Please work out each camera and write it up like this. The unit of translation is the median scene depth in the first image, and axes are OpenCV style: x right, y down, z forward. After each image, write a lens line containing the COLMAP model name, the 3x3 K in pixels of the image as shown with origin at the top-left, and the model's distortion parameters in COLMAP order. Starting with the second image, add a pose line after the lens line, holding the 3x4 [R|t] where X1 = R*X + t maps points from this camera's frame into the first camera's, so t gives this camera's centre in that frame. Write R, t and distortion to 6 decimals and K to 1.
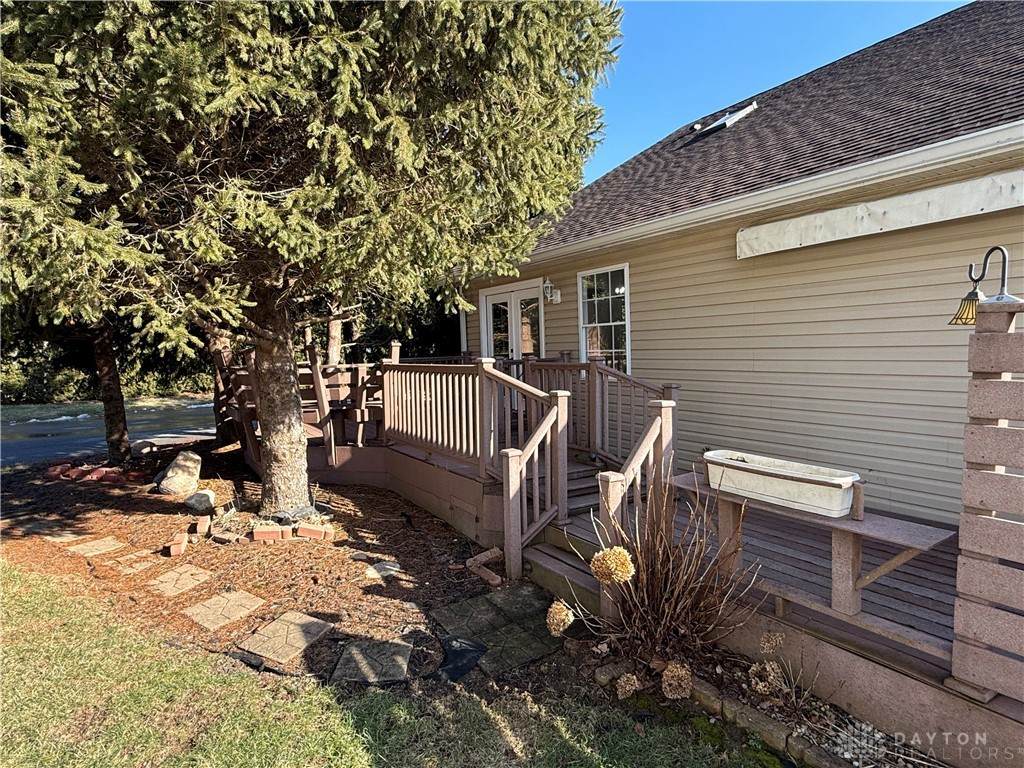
lens RADIAL K [[562.6, 0, 514.8], [0, 562.6, 389.9], [0, 0, 1]] dist [-0.006875, -0.000466]
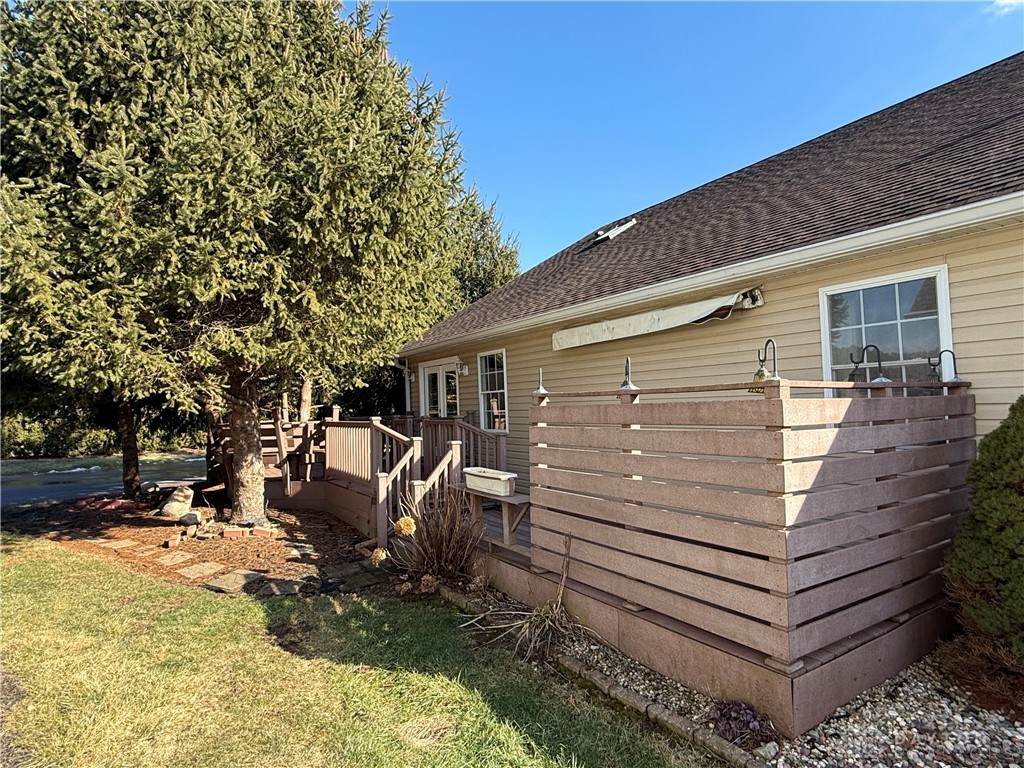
lens RADIAL K [[562.6, 0, 510.7], [0, 562.6, 376.7], [0, 0, 1]] dist [-0.006875, -0.000466]
pose [[0.999972, -0.005453, -0.005163, 0.312799], [0.004763, 0.992102, -0.125344, 0.028607], [0.005806, 0.125316, 0.992100, -0.542150]]
